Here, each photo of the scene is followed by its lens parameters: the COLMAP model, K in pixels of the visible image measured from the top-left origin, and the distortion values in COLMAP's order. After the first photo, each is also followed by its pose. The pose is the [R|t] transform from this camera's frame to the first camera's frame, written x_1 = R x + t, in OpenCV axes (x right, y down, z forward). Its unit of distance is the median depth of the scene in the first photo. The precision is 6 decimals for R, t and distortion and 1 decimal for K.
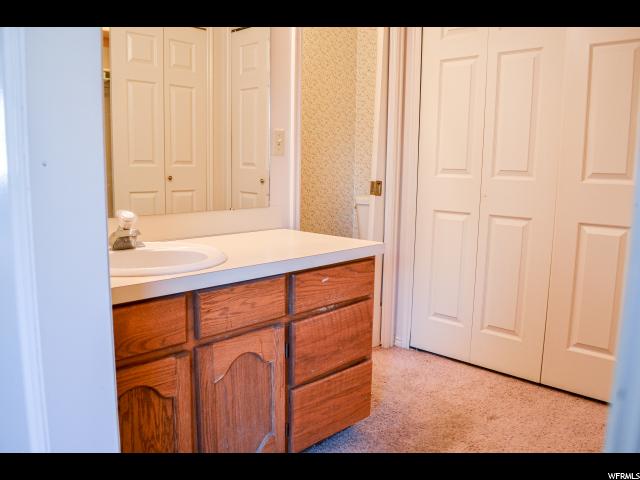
lens RADIAL K [[519.1, 0, 317.2], [0, 519.1, 239.1], [0, 0, 1]] dist [-0.078291, 0.010274]
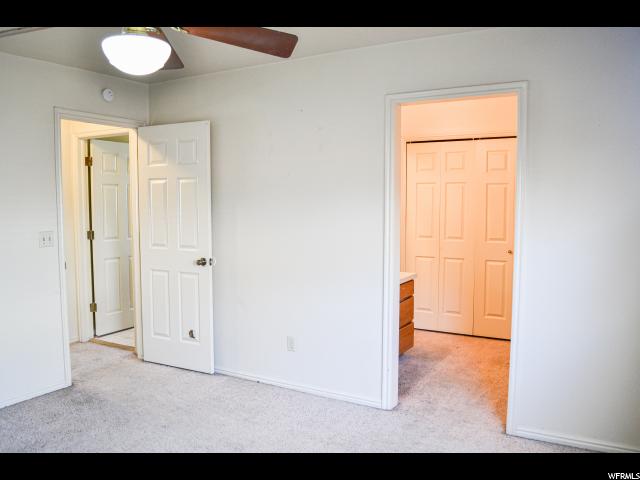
lens RADIAL K [[519.1, 0, 322.5], [0, 519.1, 239.2], [0, 0, 1]] dist [-0.078291, 0.010274]
pose [[0.974992, -0.038332, 0.218911, -0.641763], [0.051262, 0.997241, -0.053695, -0.036405], [-0.216249, 0.063574, 0.974266, -1.004947]]
